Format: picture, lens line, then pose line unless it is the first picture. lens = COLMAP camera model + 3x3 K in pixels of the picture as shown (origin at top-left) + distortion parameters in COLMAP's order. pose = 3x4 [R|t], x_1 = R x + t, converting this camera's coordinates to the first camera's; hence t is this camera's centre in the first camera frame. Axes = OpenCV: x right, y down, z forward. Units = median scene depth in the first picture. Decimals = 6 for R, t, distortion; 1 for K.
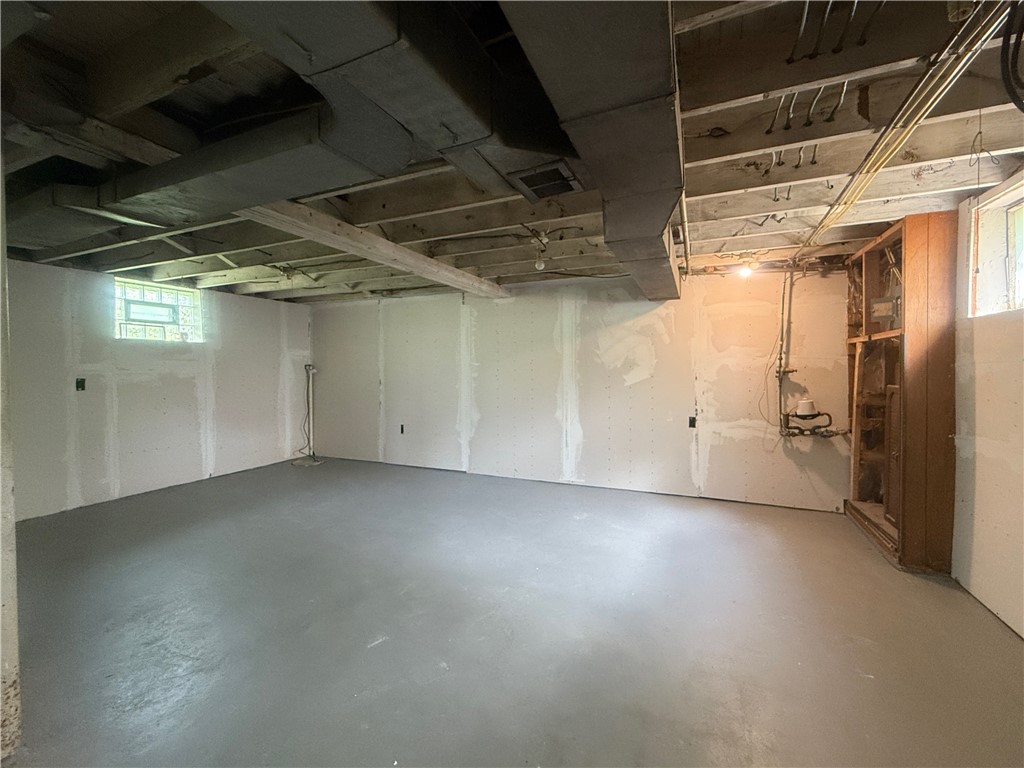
lens RADIAL K [[431.5, 0, 507.7], [0, 431.5, 385.9], [0, 0, 1]] dist [0.000818, -0.000114]
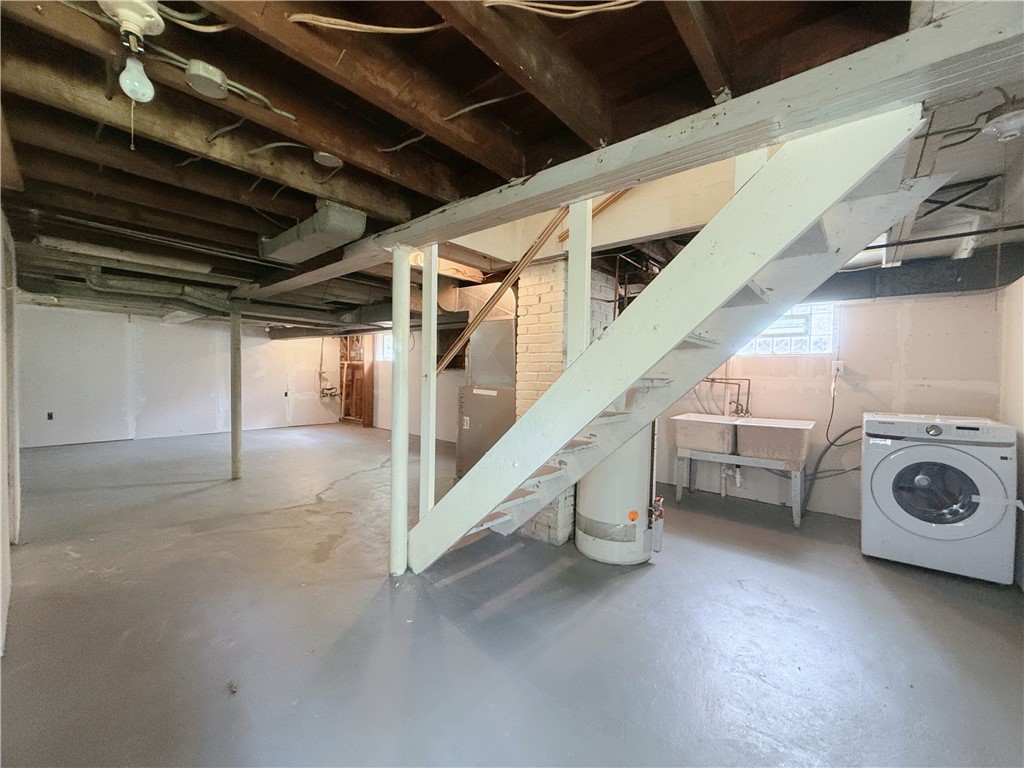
lens RADIAL K [[414.0, 0, 512.0], [0, 414.0, 384.0], [0, 0, 1]] dist [0.001424, 0.000028]
pose [[0.281068, -0.016976, 0.959538, -1.491163], [0.012642, 0.999822, 0.013986, 0.015965], [-0.959605, 0.008200, 0.281232, -0.844887]]
